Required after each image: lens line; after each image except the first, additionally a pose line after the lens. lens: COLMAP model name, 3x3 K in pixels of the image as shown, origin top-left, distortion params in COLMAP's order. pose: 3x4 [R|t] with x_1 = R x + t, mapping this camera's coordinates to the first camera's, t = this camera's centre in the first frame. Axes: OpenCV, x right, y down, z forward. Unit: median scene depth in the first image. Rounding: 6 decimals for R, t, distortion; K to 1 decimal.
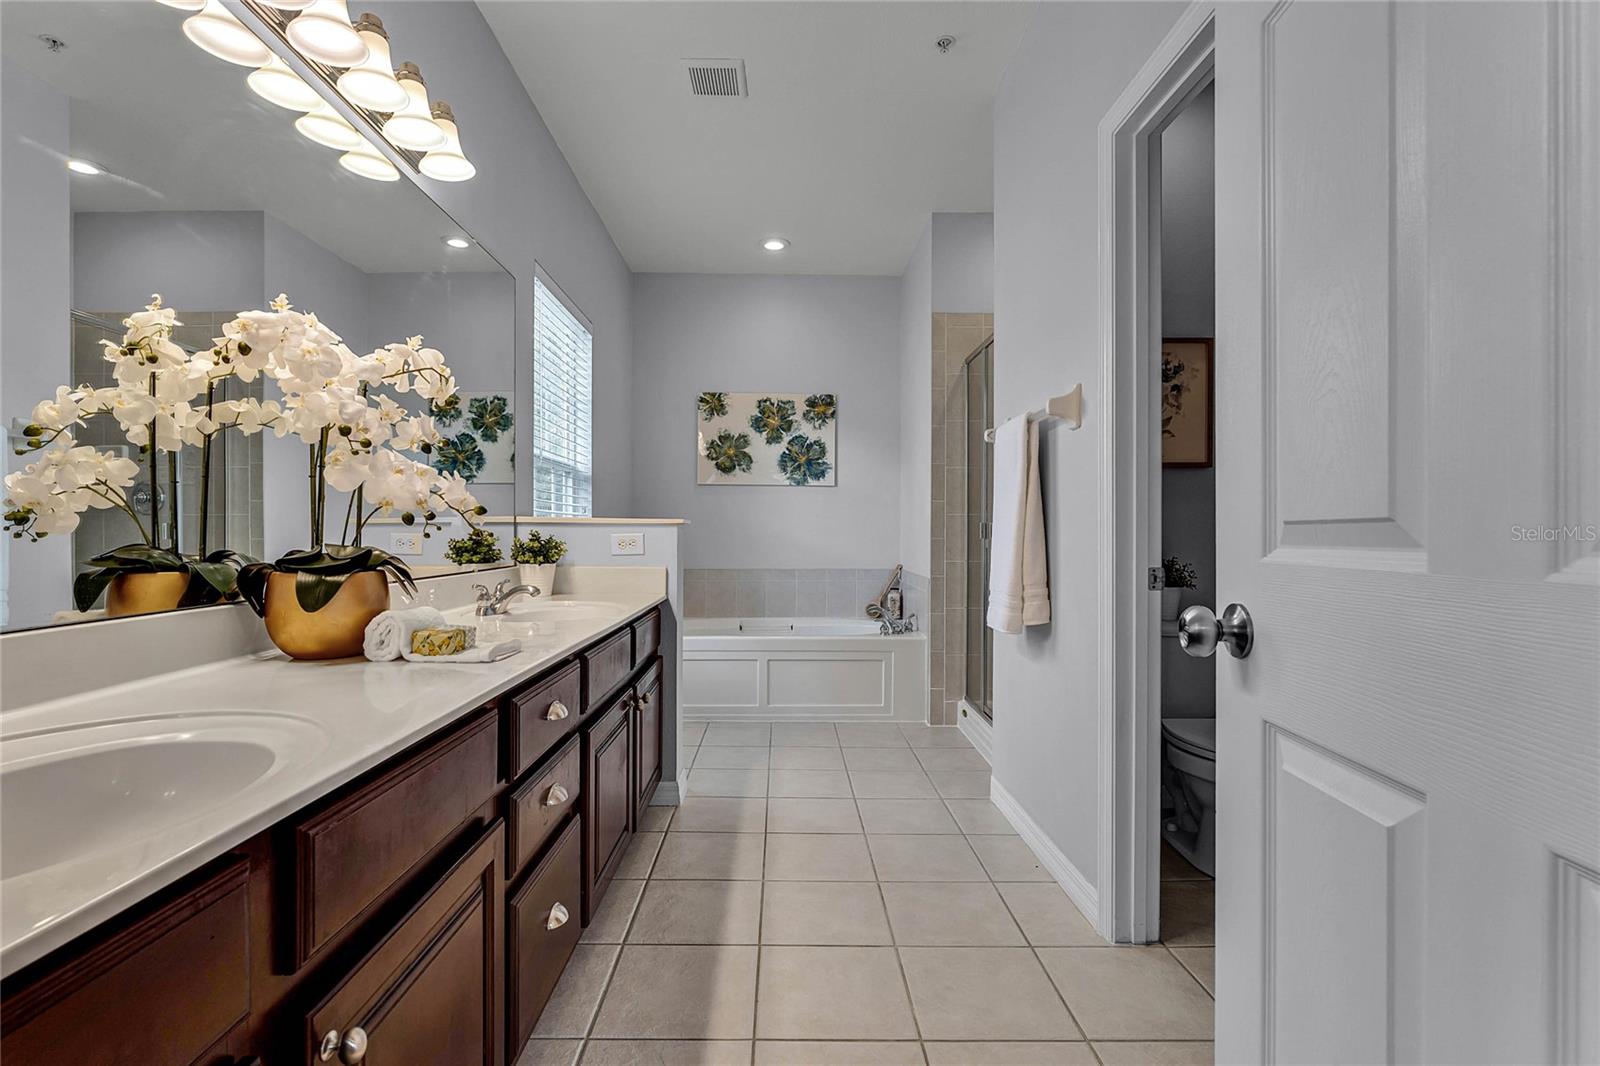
lens RADIAL K [[728.1, 0, 800.0], [0, 728.1, 533.0], [0, 0, 1]] dist [0.000205, 0.000015]
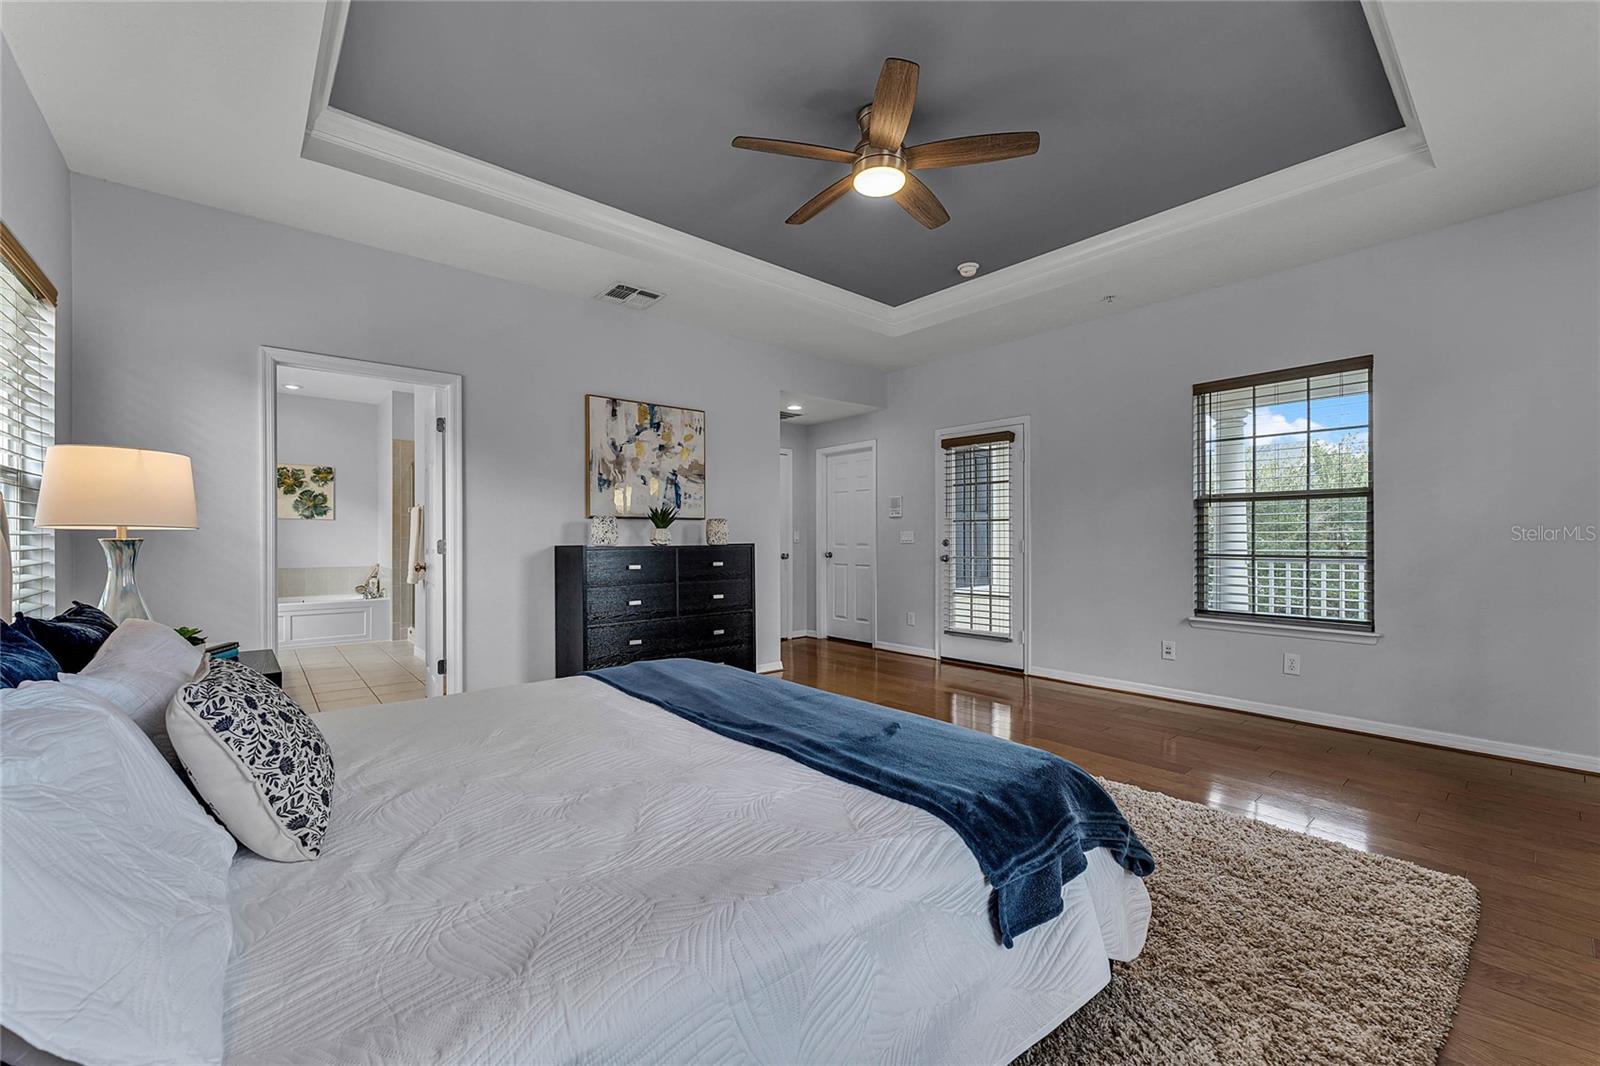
lens RADIAL K [[644.3, 0, 792.6], [0, 644.3, 526.8], [0, 0, 1]] dist [0.000251, 0.000182]
pose [[0.778840, -0.000203, 0.627223, -0.064396], [0.007571, 0.999930, -0.009076, -0.024578], [-0.627177, 0.011818, 0.778787, -0.902545]]
